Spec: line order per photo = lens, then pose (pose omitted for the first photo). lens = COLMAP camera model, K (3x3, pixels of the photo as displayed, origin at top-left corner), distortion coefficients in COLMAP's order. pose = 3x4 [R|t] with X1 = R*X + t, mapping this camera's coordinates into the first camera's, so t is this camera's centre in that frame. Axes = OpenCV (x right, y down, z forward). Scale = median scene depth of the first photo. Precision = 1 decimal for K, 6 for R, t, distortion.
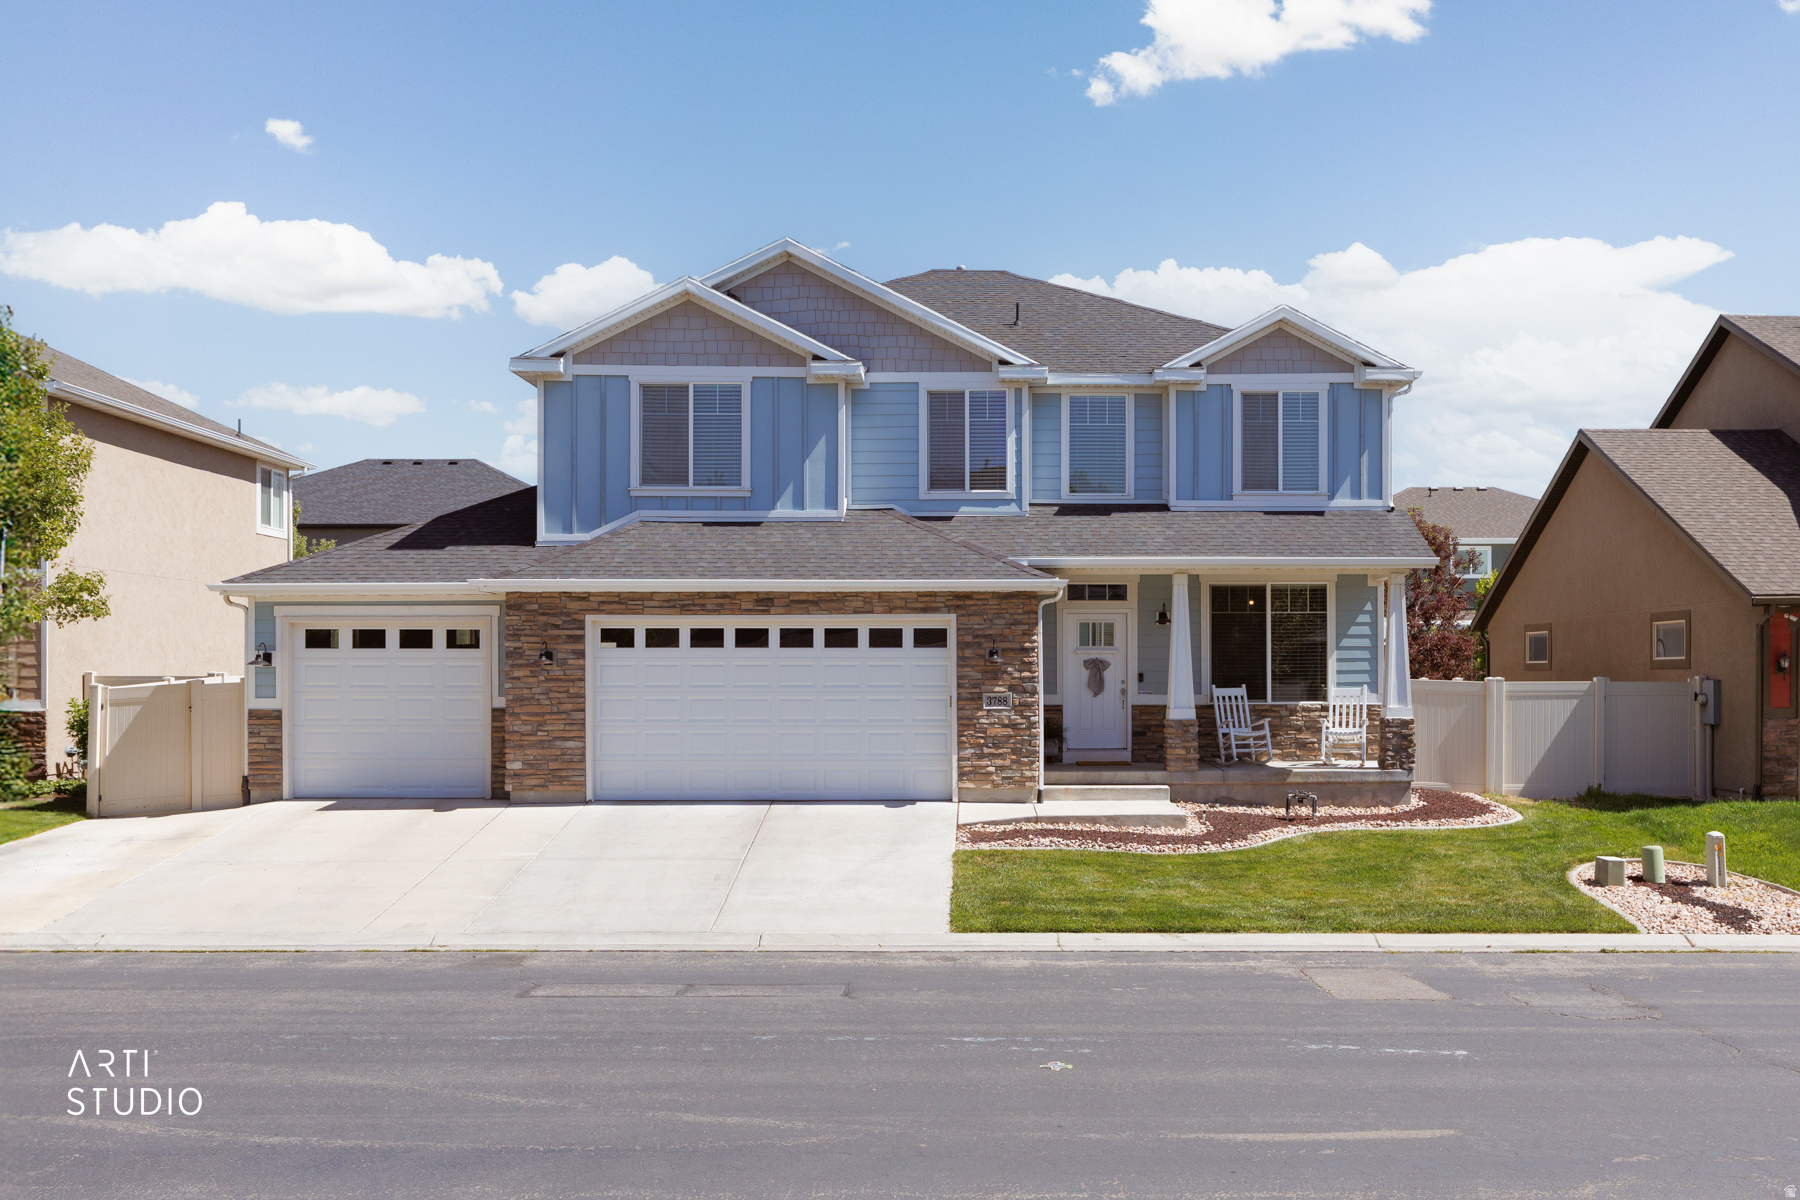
lens RADIAL K [[1761.4, 0, 907.9], [0, 1761.4, 563.2], [0, 0, 1]] dist [0.016500, 0.000000]
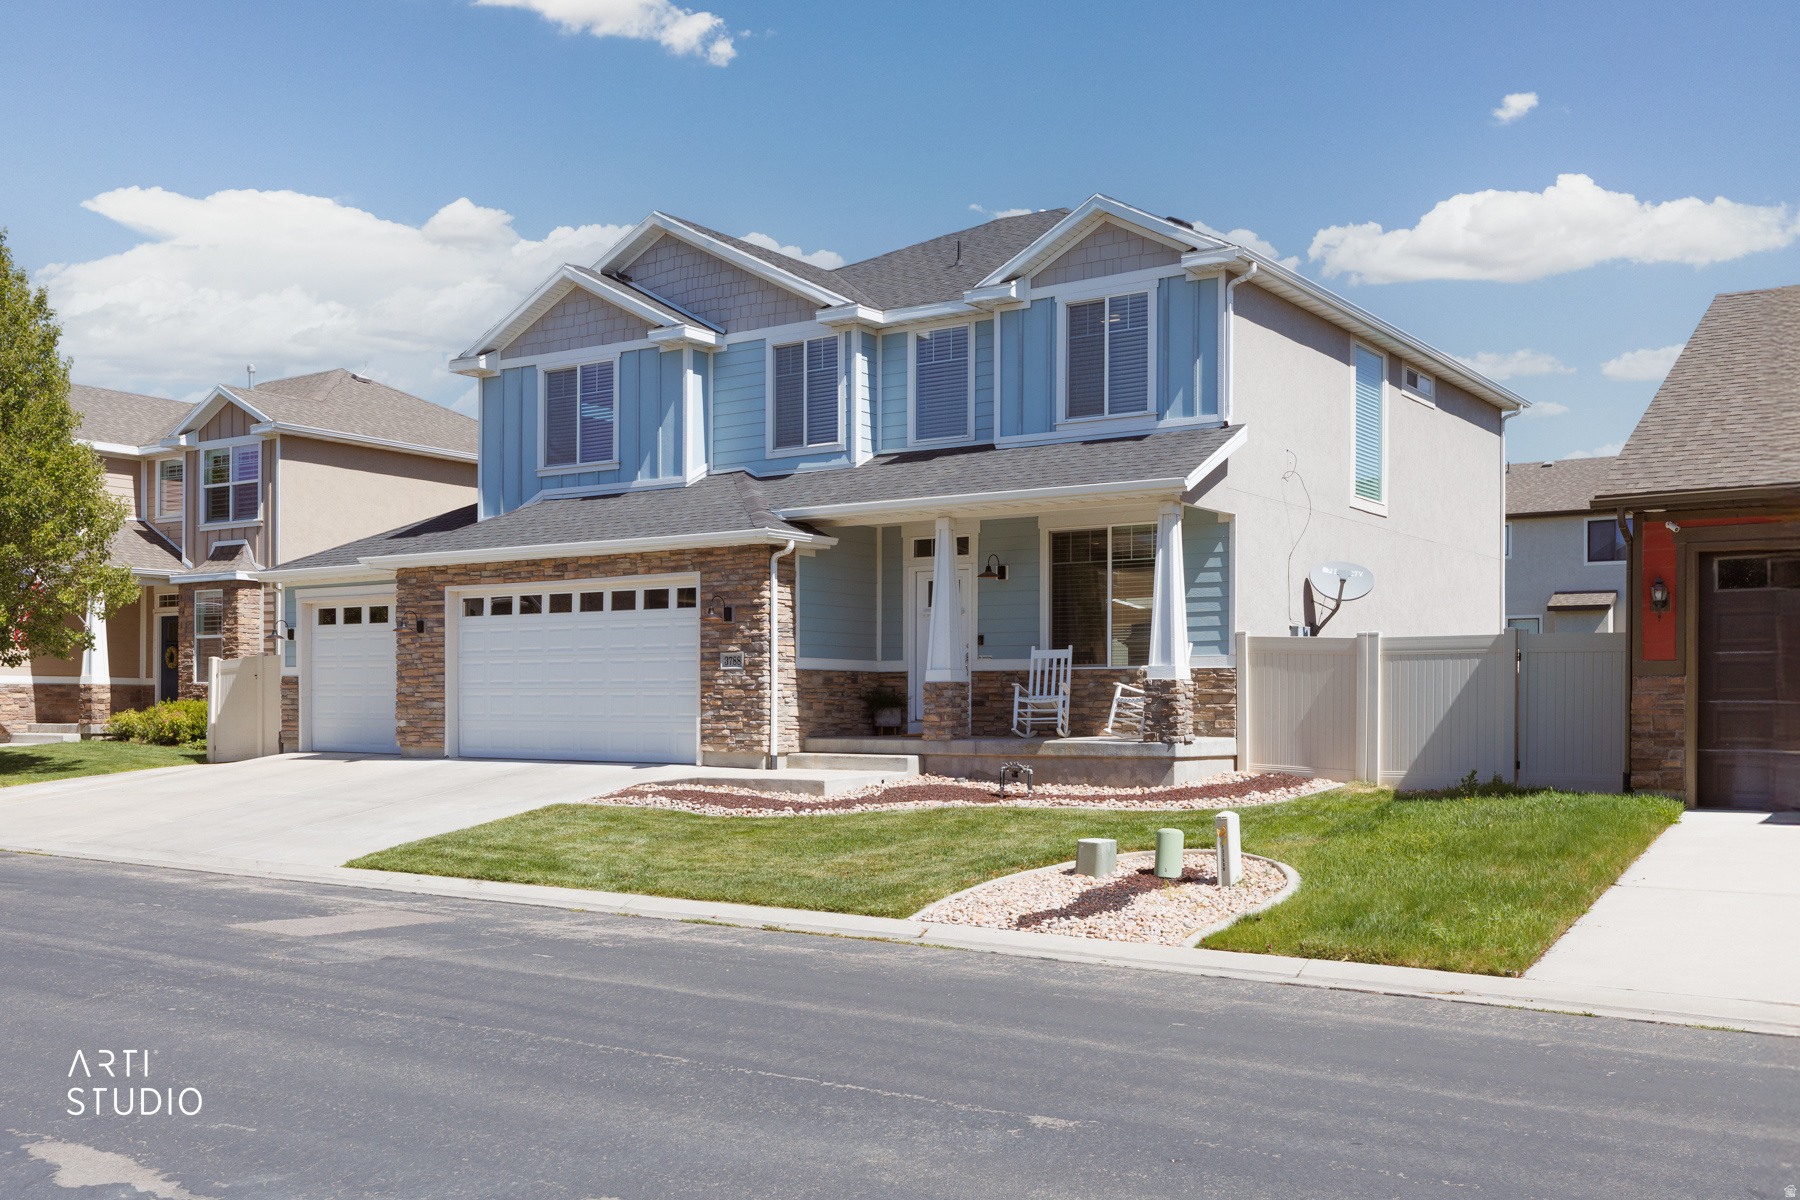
lens RADIAL K [[1751.5, 0, 901.5], [0, 1751.5, 622.2], [0, 0, 1]] dist [0.006267, 0.000000]
pose [[0.804230, -0.025470, -0.593773, 0.646895], [0.029999, 0.999547, -0.002243, 0.058610], [0.593561, -0.016008, 0.804630, 0.276422]]
